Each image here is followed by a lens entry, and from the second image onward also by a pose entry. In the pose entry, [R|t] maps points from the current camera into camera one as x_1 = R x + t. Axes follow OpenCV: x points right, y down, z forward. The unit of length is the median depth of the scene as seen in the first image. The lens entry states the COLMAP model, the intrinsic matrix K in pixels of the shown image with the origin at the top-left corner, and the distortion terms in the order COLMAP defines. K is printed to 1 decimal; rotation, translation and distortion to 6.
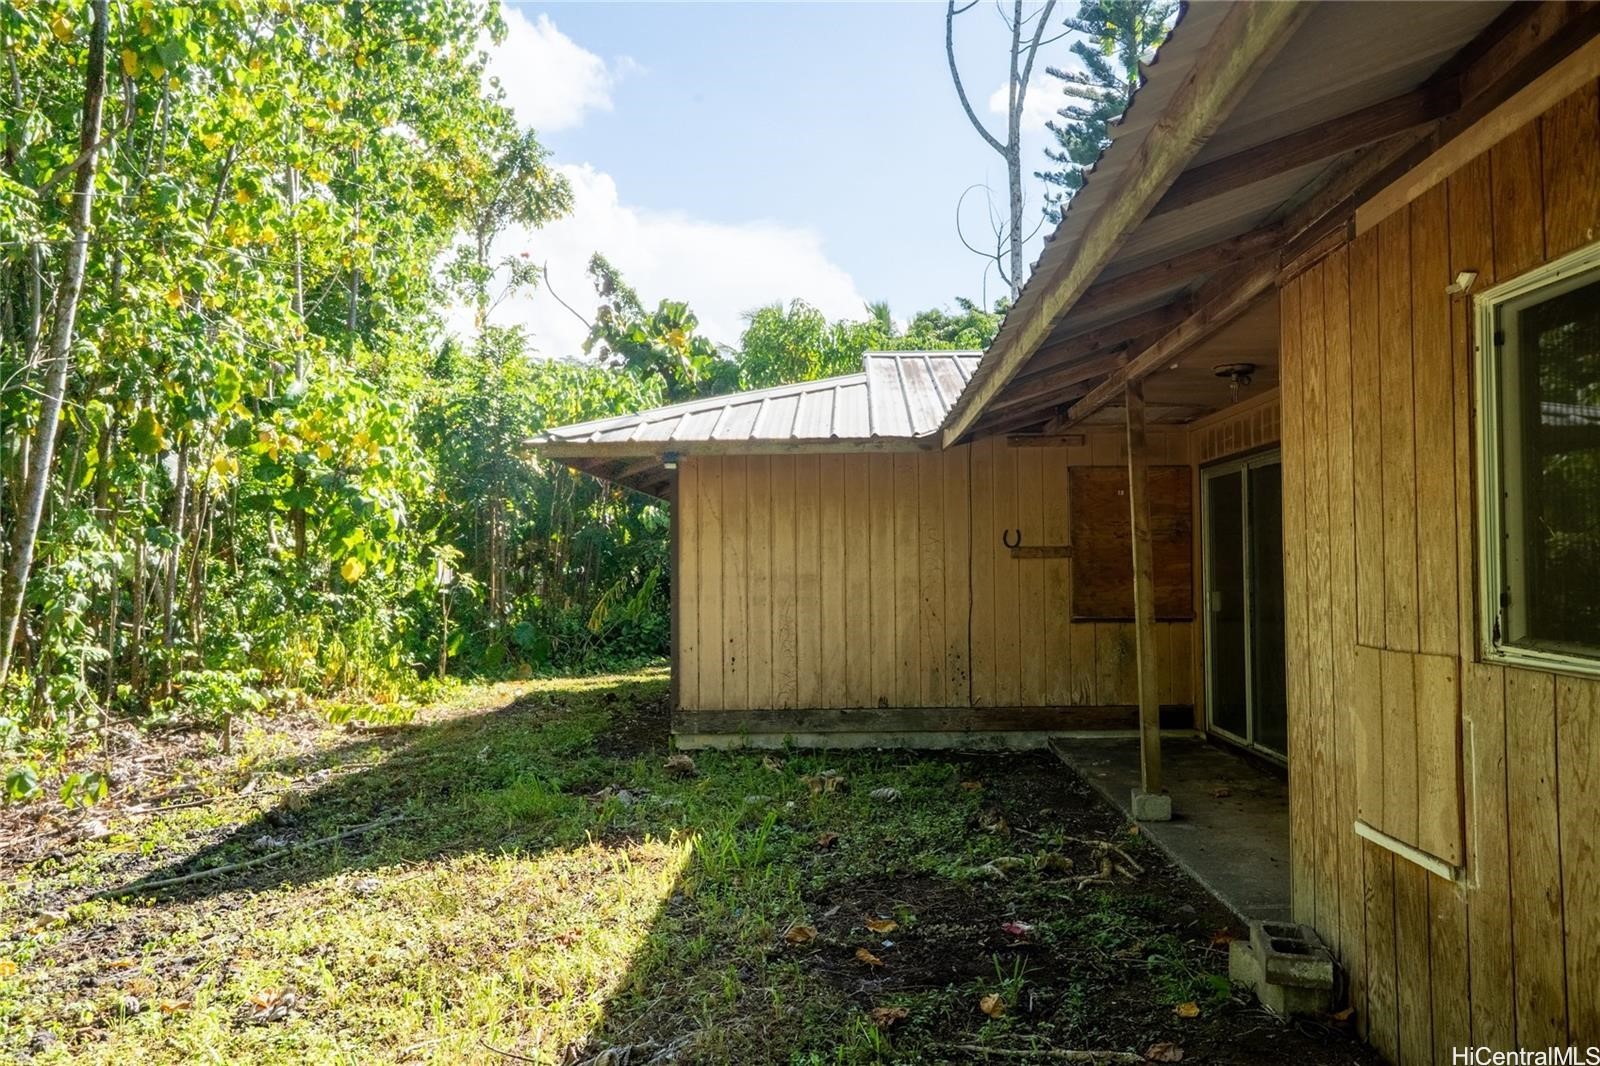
lens RADIAL K [[1216.4, 0, 801.5], [0, 1216.4, 535.1], [0, 0, 1]] dist [-0.000910, 0.000169]
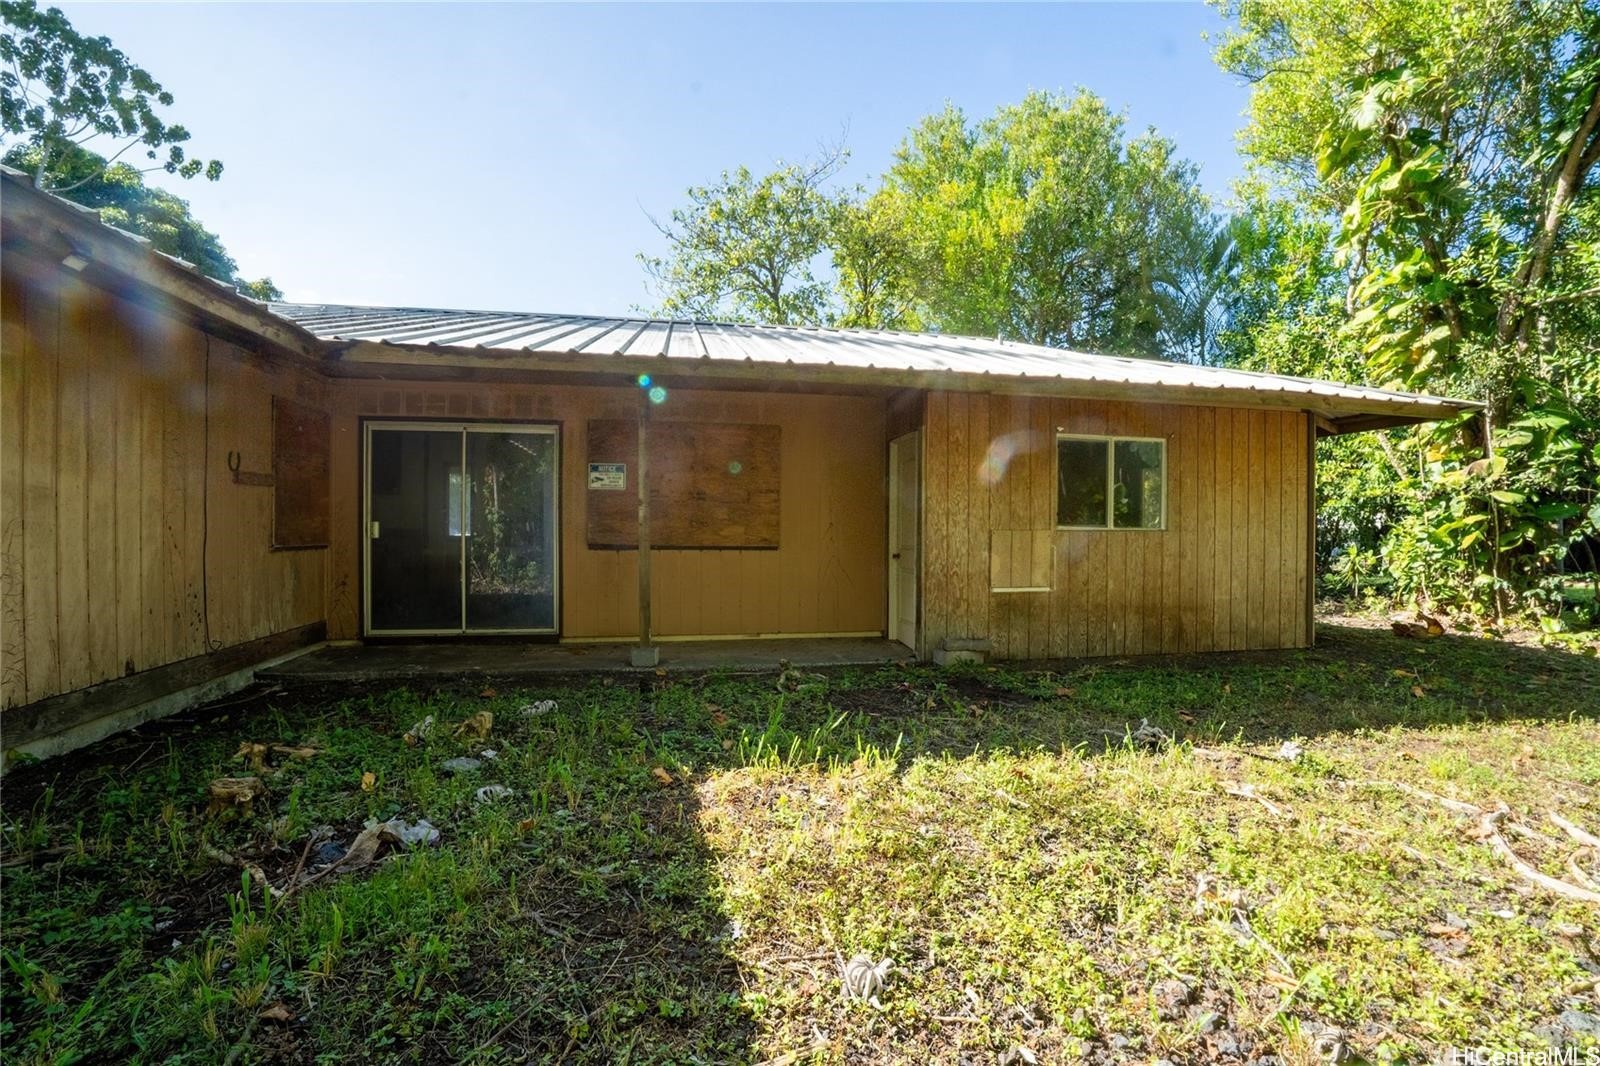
lens RADIAL K [[698.0, 0, 804.3], [0, 698.0, 532.1], [0, 0, 1]] dist [-0.001030, -0.000071]
pose [[-0.225094, 0.002023, 0.974335, -0.432010], [-0.029531, 0.999524, -0.008898, 0.047628], [-0.973889, -0.030776, -0.224928, 0.700552]]
